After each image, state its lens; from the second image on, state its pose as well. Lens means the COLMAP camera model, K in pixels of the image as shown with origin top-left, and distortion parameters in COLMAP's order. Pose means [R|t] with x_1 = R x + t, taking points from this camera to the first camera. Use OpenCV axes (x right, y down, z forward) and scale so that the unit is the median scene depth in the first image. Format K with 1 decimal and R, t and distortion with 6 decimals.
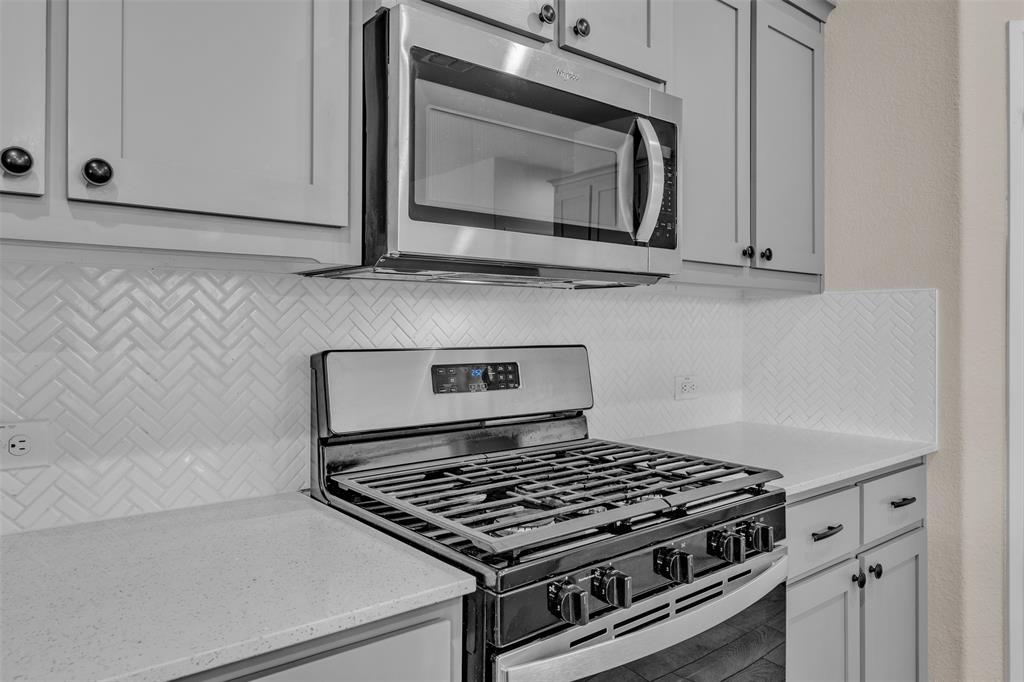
lens RADIAL K [[673.2, 0, 514.1], [0, 673.2, 325.4], [0, 0, 1]] dist [0.010814, 0.003285]
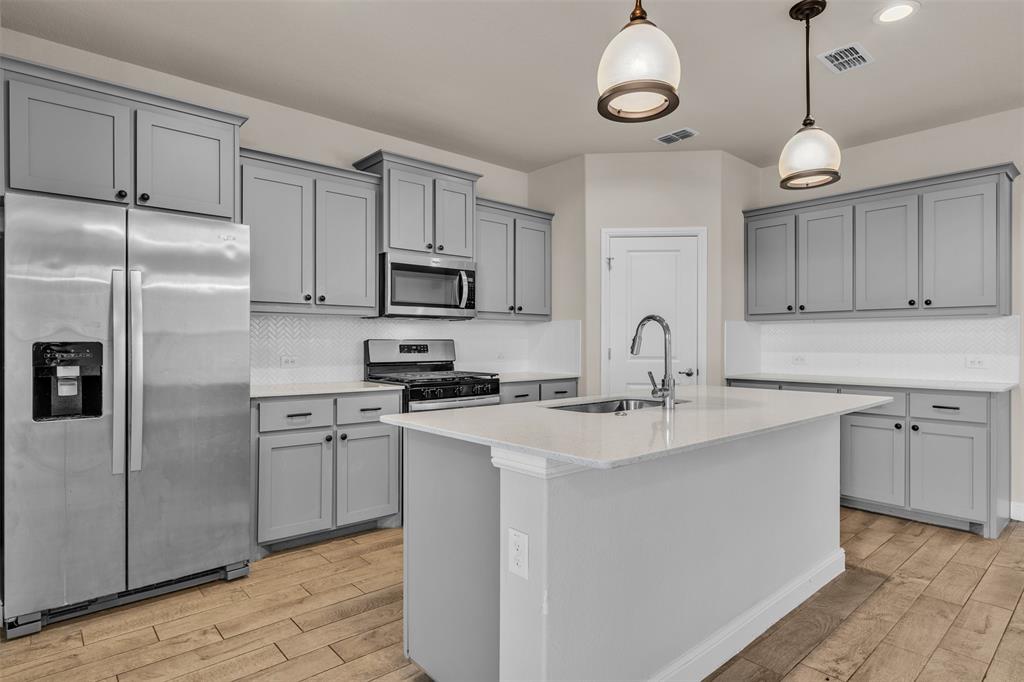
lens RADIAL K [[526.4, 0, 506.9], [0, 526.4, 342.3], [0, 0, 1]] dist [0.003273, 0.000016]
pose [[0.999516, -0.003664, 0.030892, 0.338383], [0.003606, 0.999992, 0.001952, 0.045649], [-0.030899, -0.001840, 0.999521, -1.665360]]
